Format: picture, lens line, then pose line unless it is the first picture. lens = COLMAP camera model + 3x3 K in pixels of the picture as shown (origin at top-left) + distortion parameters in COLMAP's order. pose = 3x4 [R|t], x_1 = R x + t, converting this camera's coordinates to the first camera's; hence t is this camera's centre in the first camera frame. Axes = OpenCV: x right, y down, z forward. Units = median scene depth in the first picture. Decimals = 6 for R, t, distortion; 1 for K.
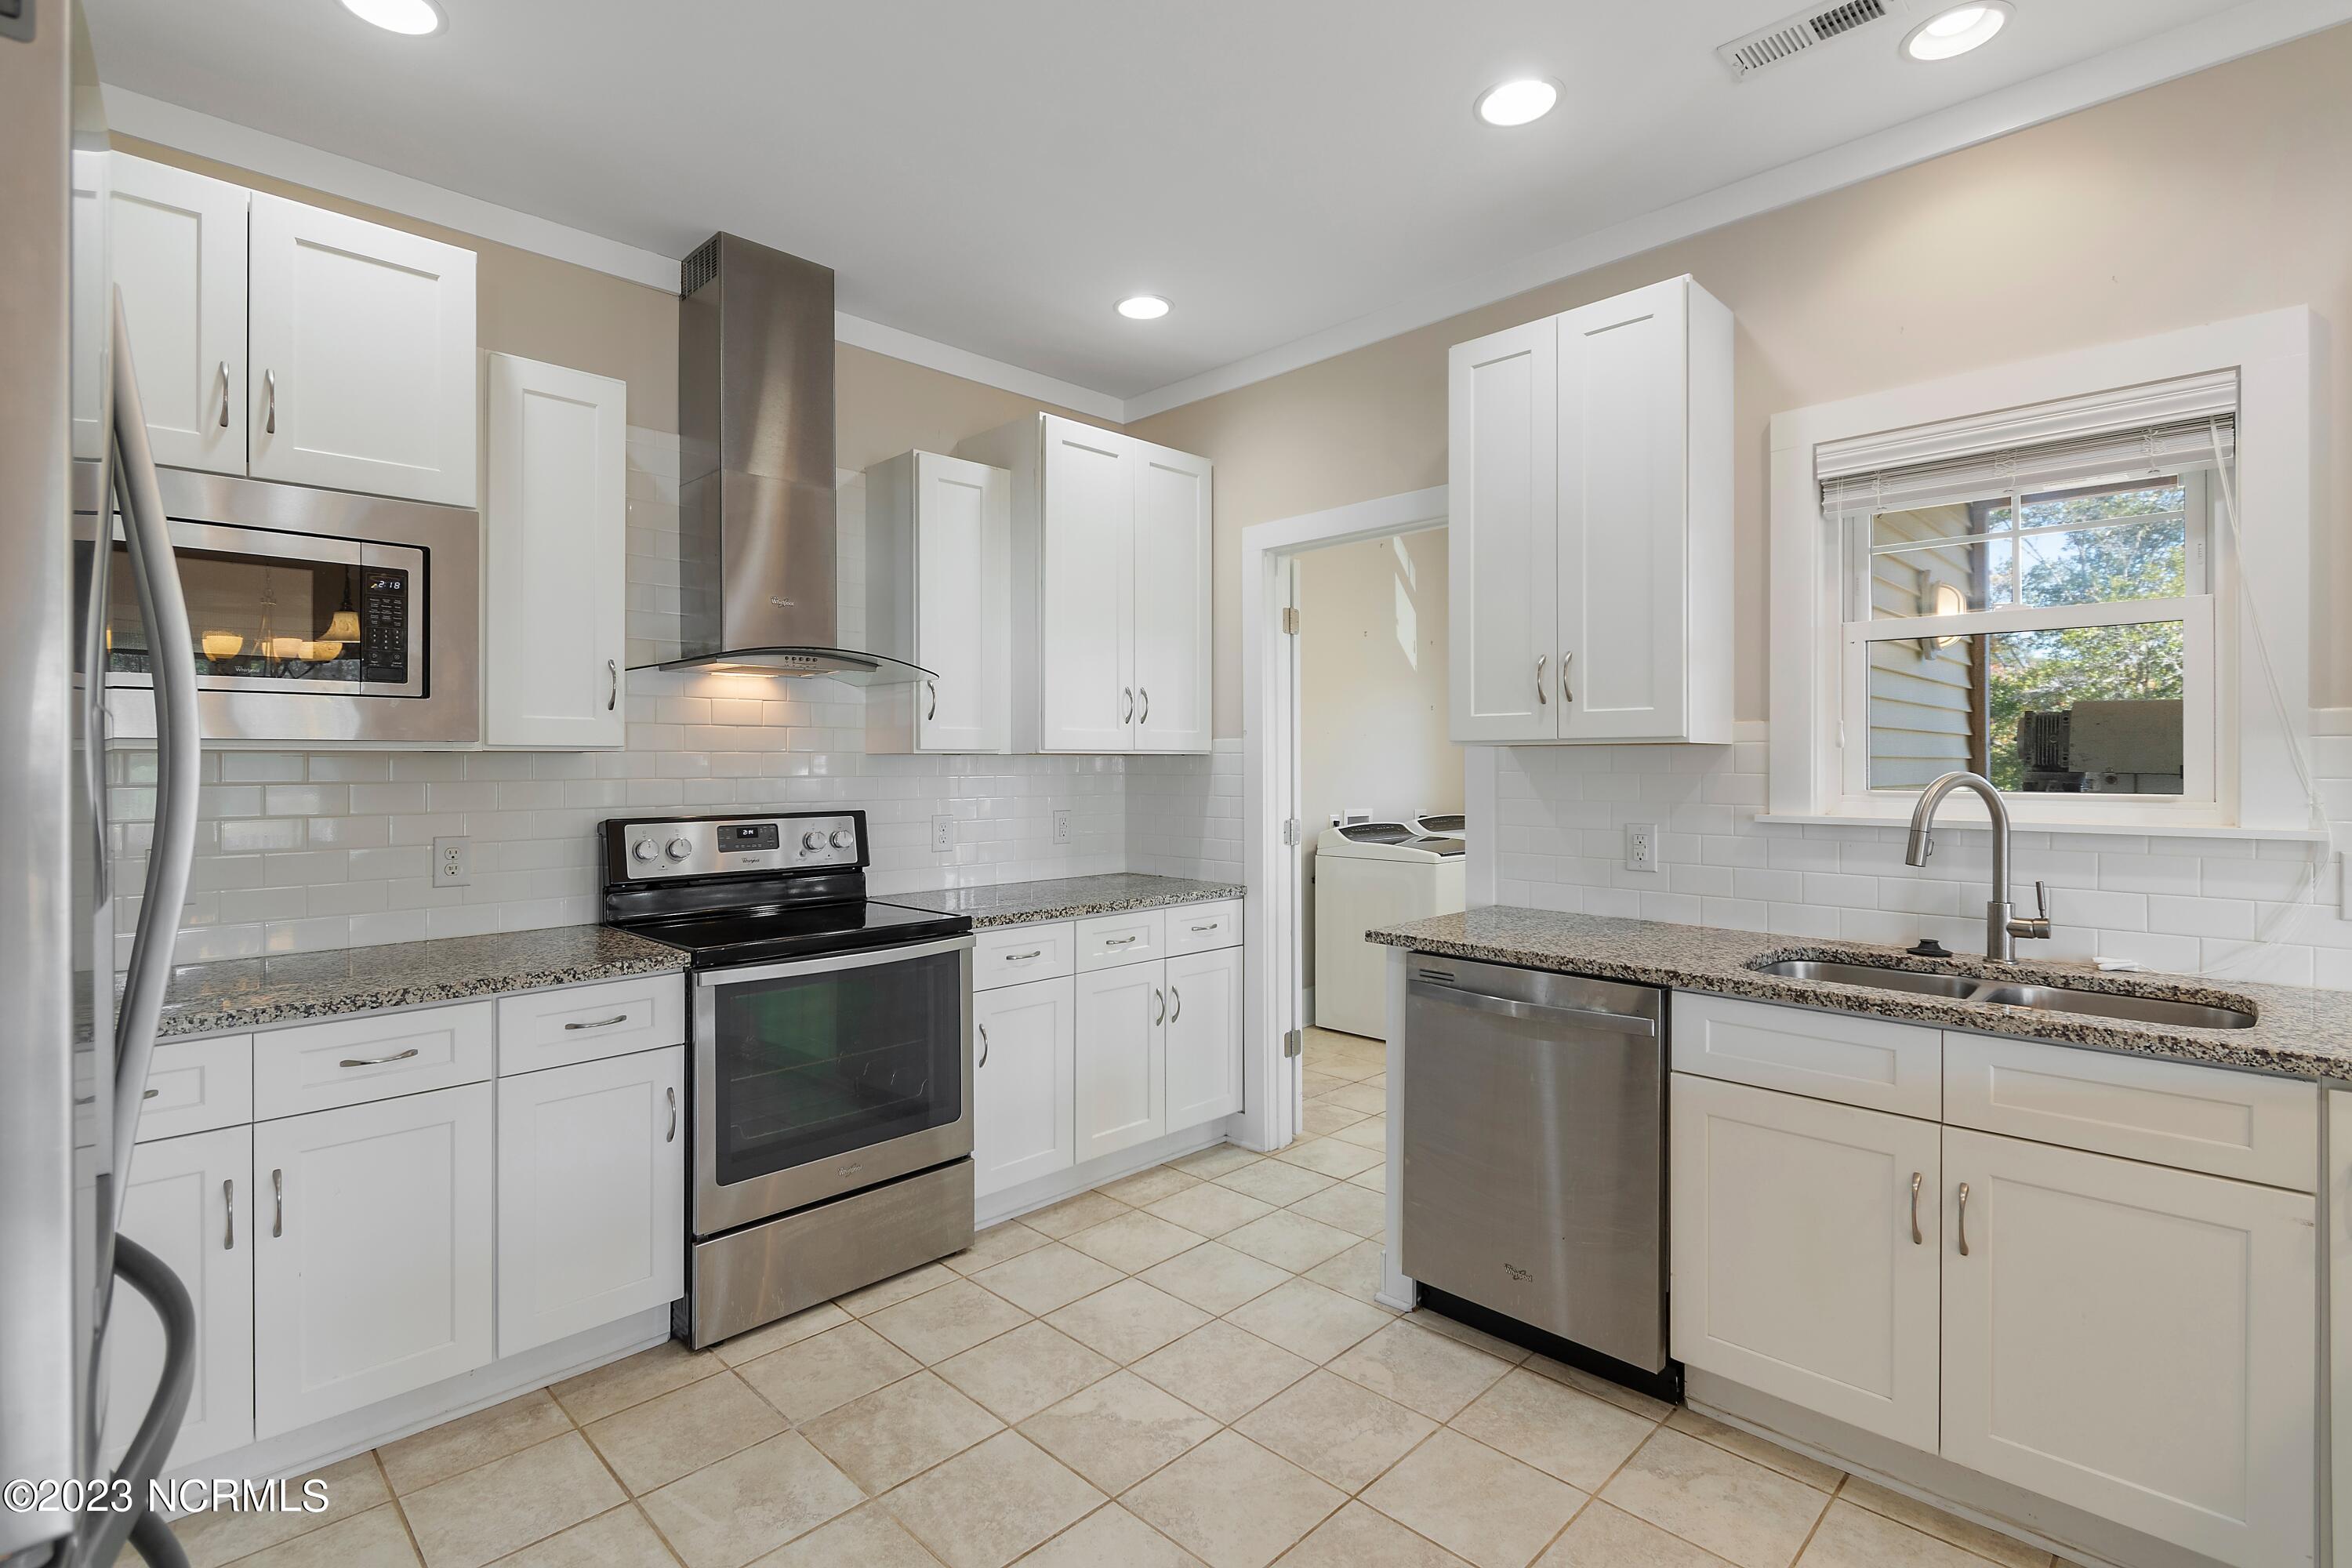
lens RADIAL K [[1108.5, 0, 1164.2], [0, 1108.5, 757.6], [0, 0, 1]] dist [-0.004879, -0.000502]
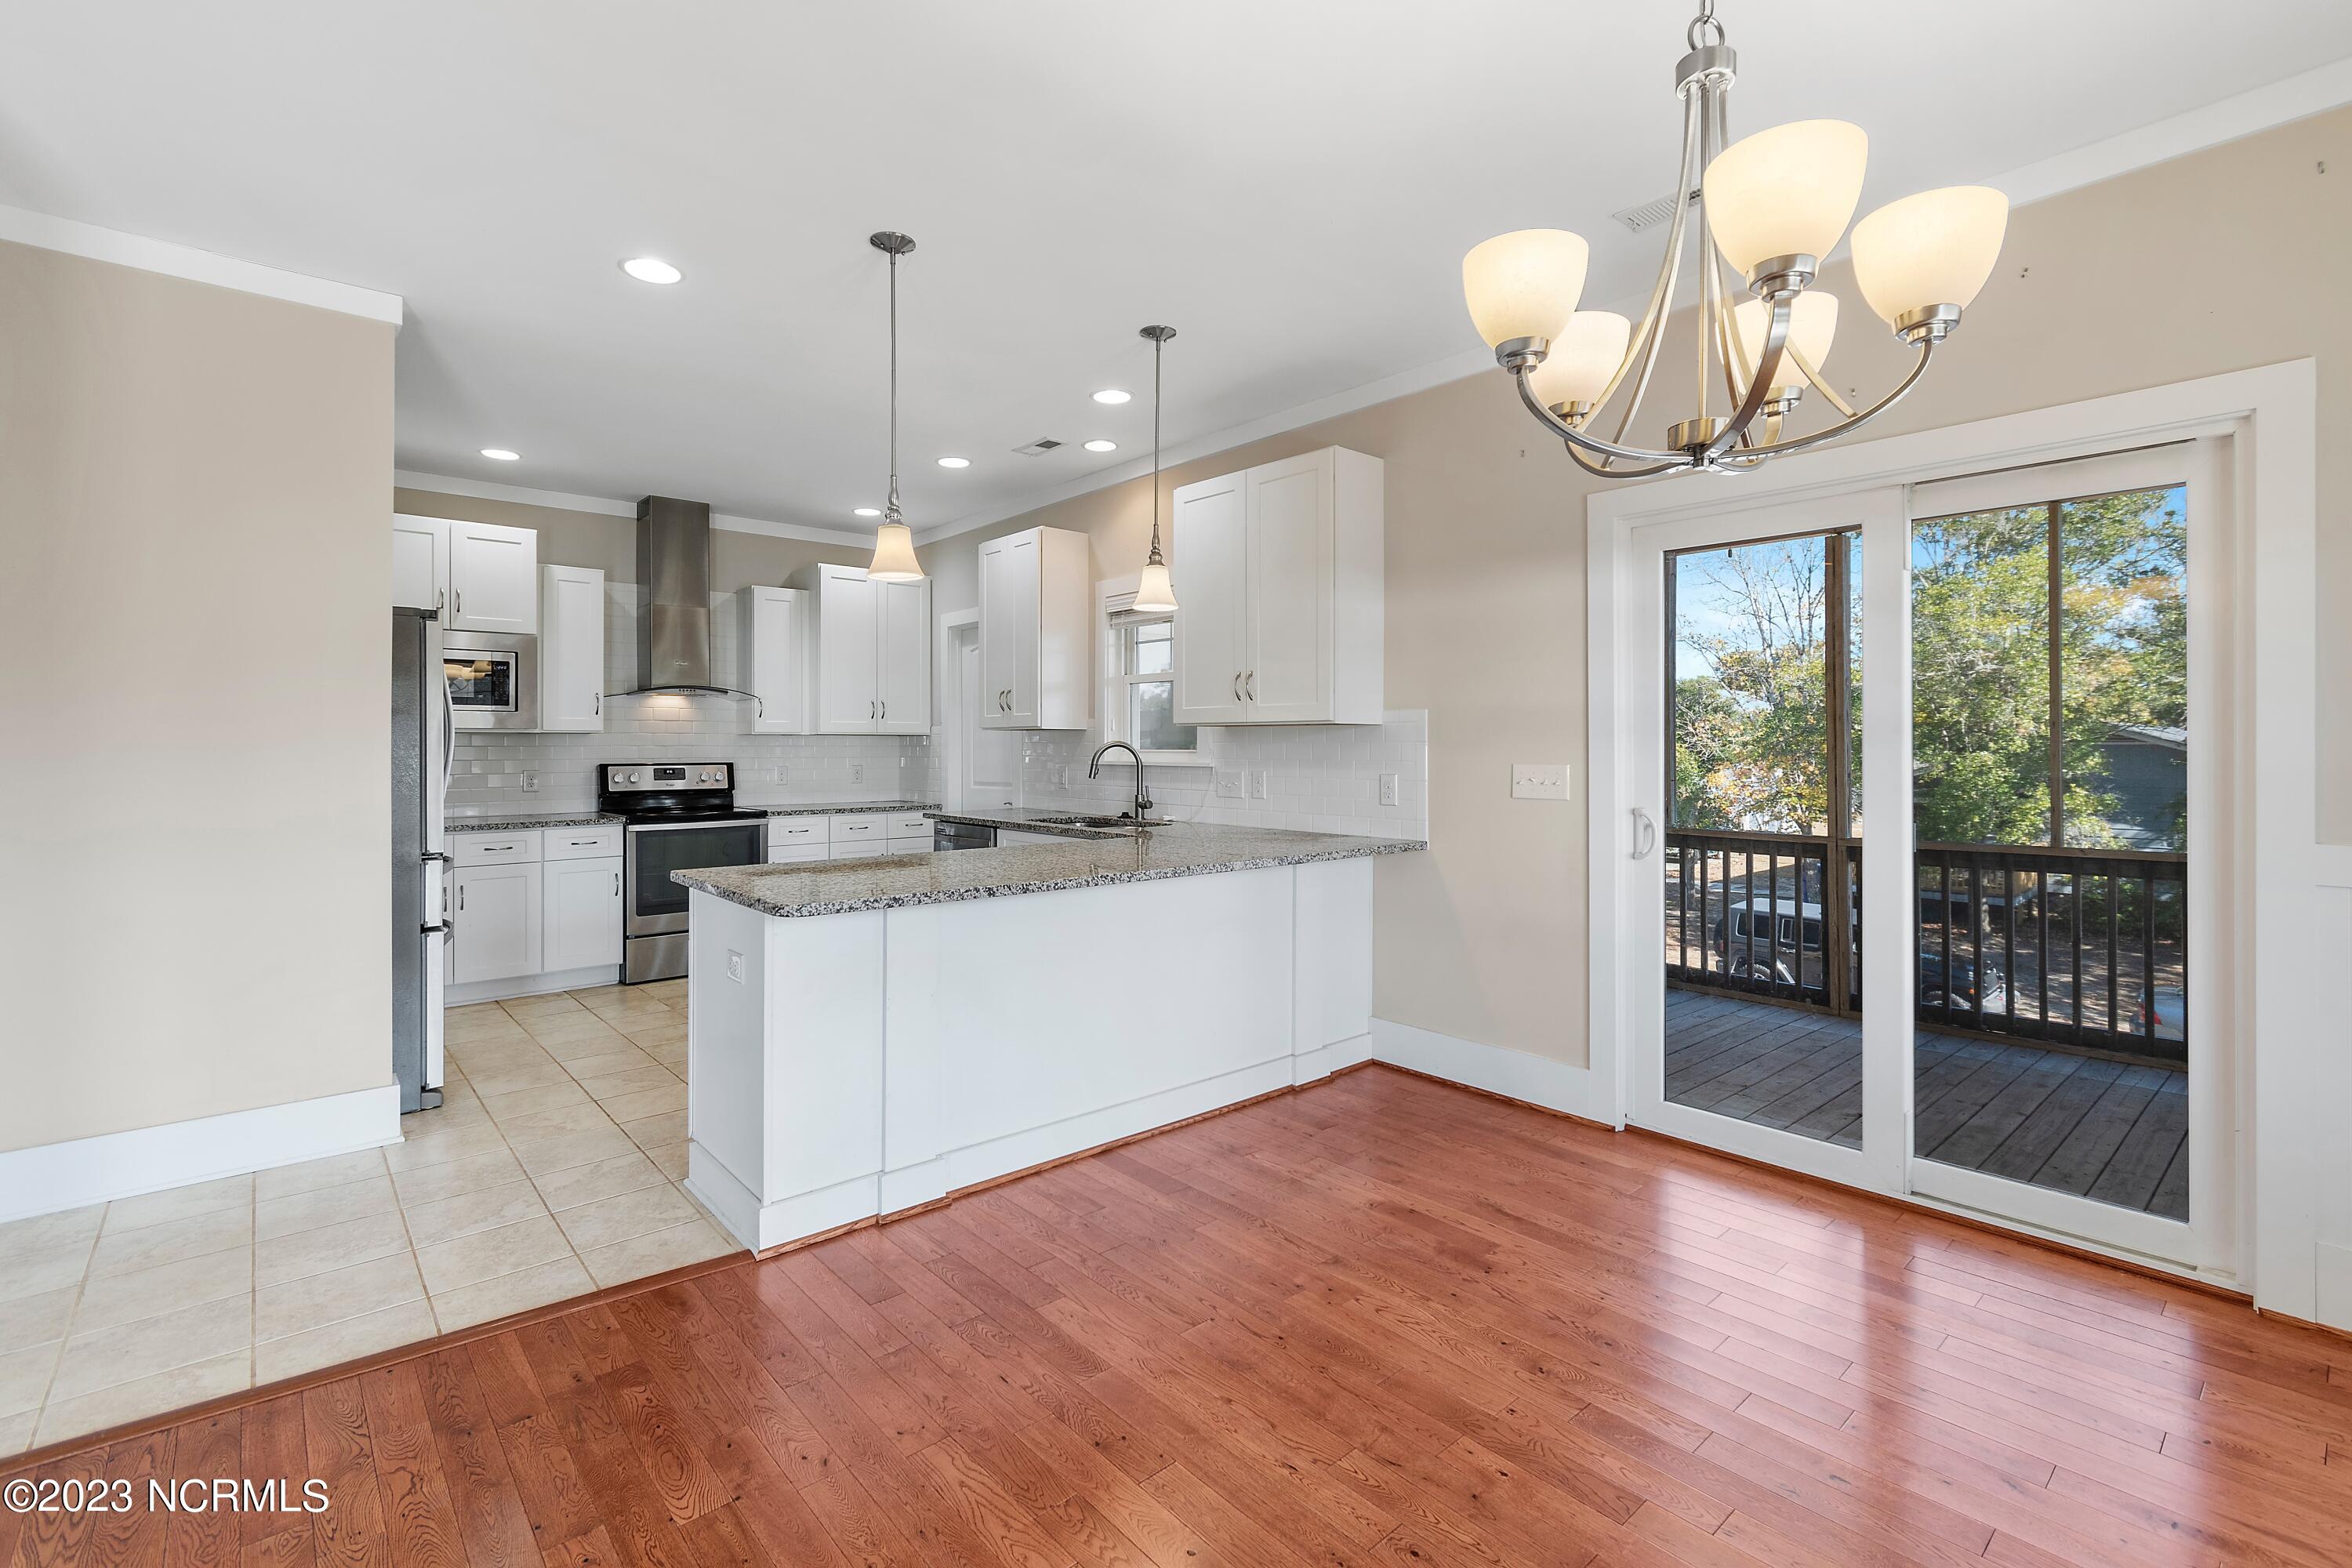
lens RADIAL K [[1049.4, 0, 1166.9], [0, 1049.4, 745.0], [0, 0, 1]] dist [0.001300, -0.000676]
pose [[0.998314, -0.000380, -0.058042, 0.855788], [0.000591, 0.999993, 0.003617, 0.012674], [0.058040, -0.003646, 0.998308, -1.172704]]
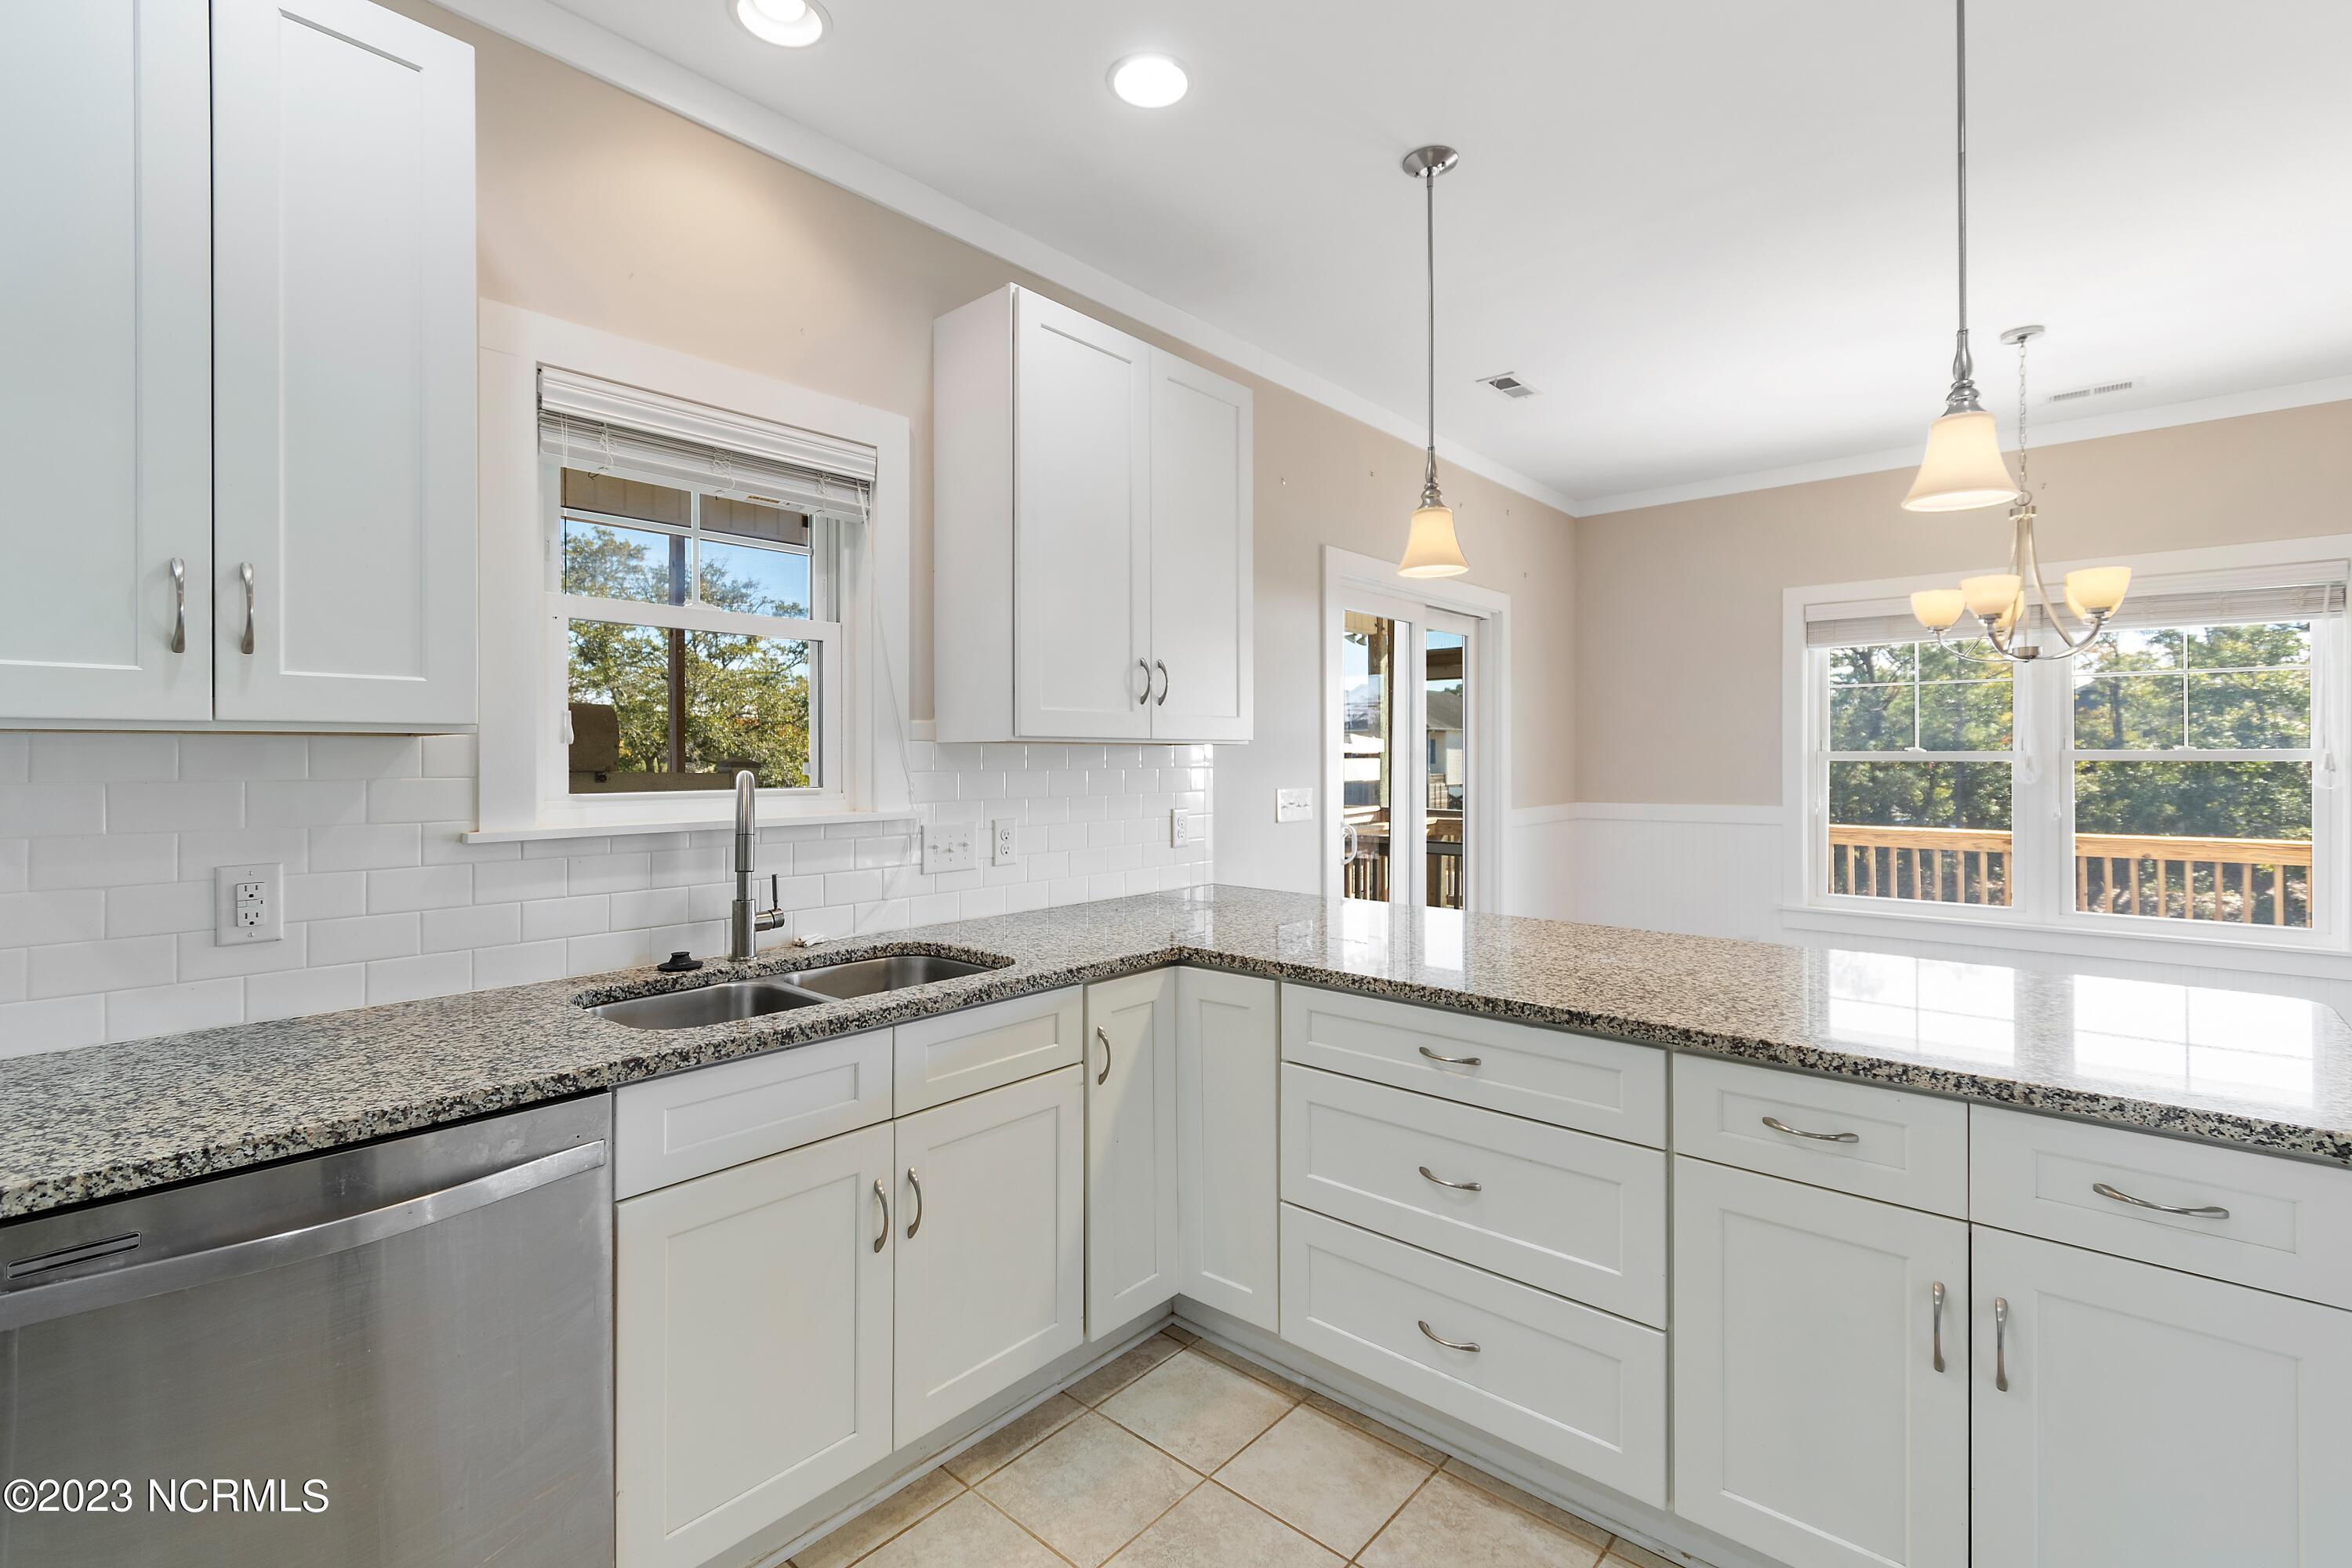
lens RADIAL K [[1044.6, 0, 1166.1], [0, 1044.6, 760.3], [0, 0, 1]] dist [0.006981, -0.004402]
pose [[-0.068452, -0.002198, 0.997652, -0.197839], [-0.000631, 0.999997, 0.002160, 0.001039], [-0.997654, -0.000482, -0.068454, 0.612442]]
